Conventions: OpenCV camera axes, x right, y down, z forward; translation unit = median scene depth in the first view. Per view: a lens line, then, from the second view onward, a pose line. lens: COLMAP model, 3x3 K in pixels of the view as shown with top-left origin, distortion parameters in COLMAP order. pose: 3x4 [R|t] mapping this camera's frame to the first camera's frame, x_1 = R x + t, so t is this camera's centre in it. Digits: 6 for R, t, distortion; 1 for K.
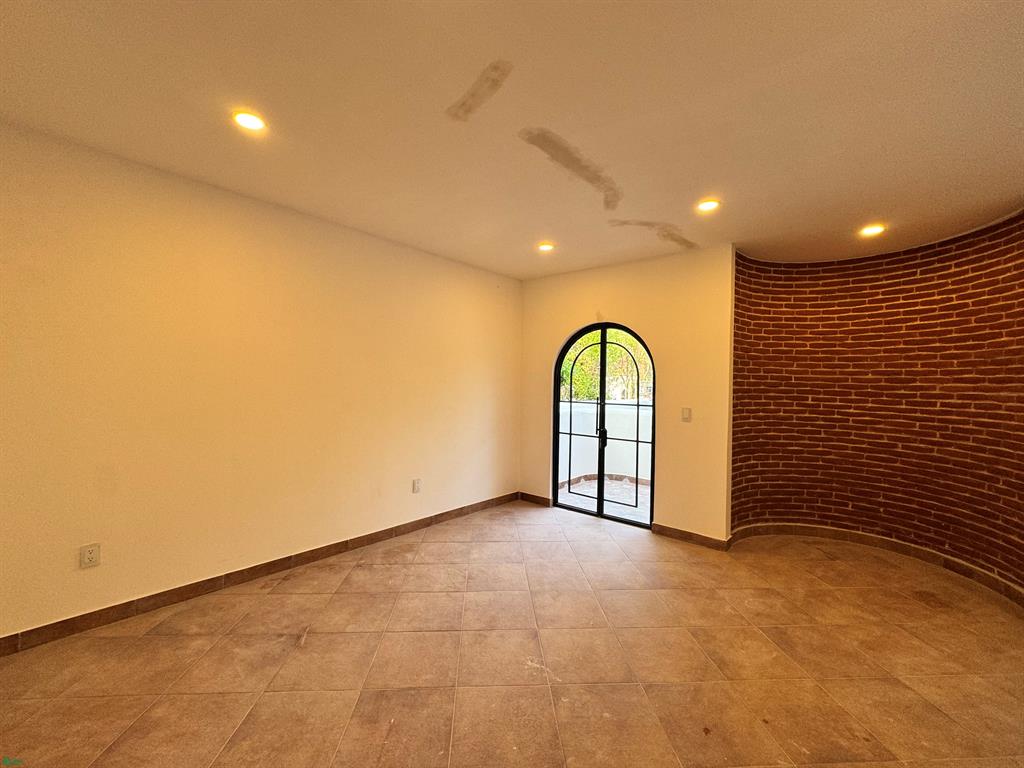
lens RADIAL K [[410.1, 0, 512.0], [0, 410.1, 384.0], [0, 0, 1]] dist [0.000628, 0.000148]
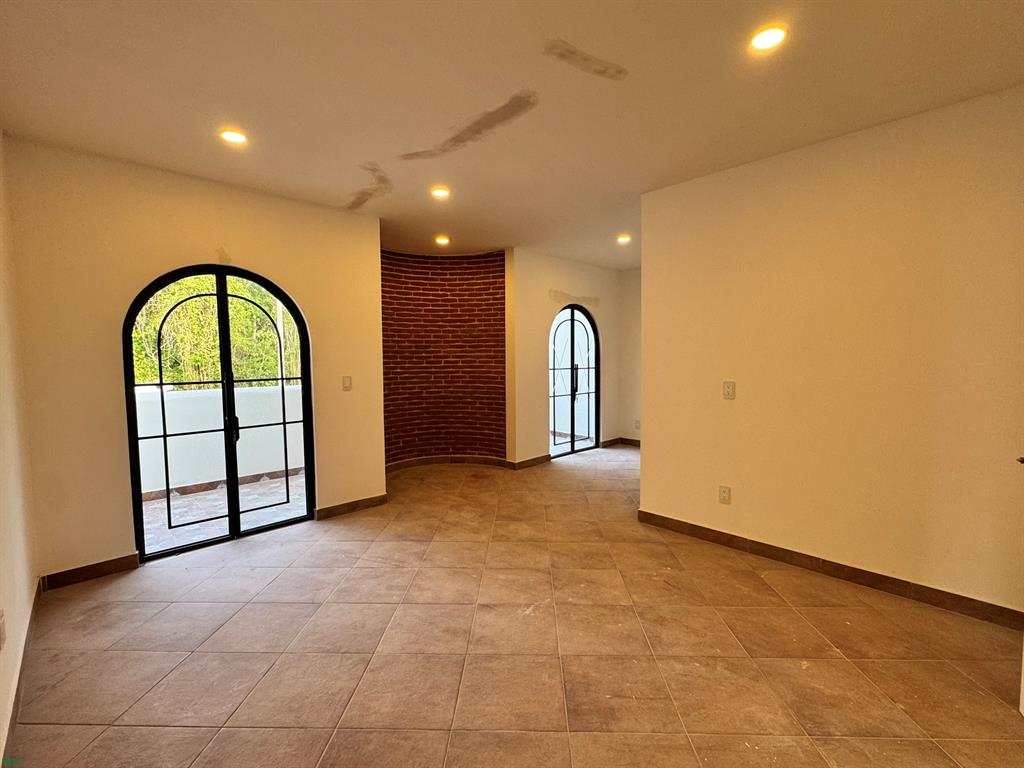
lens RADIAL K [[460.9, 0, 512.0], [0, 460.9, 384.0], [0, 0, 1]] dist [-0.005603, 0.001268]
pose [[0.098272, -0.082425, 0.991740, -0.662701], [0.017992, 0.996548, 0.081042, -0.004439], [-0.994997, 0.009879, 0.099416, 0.552679]]
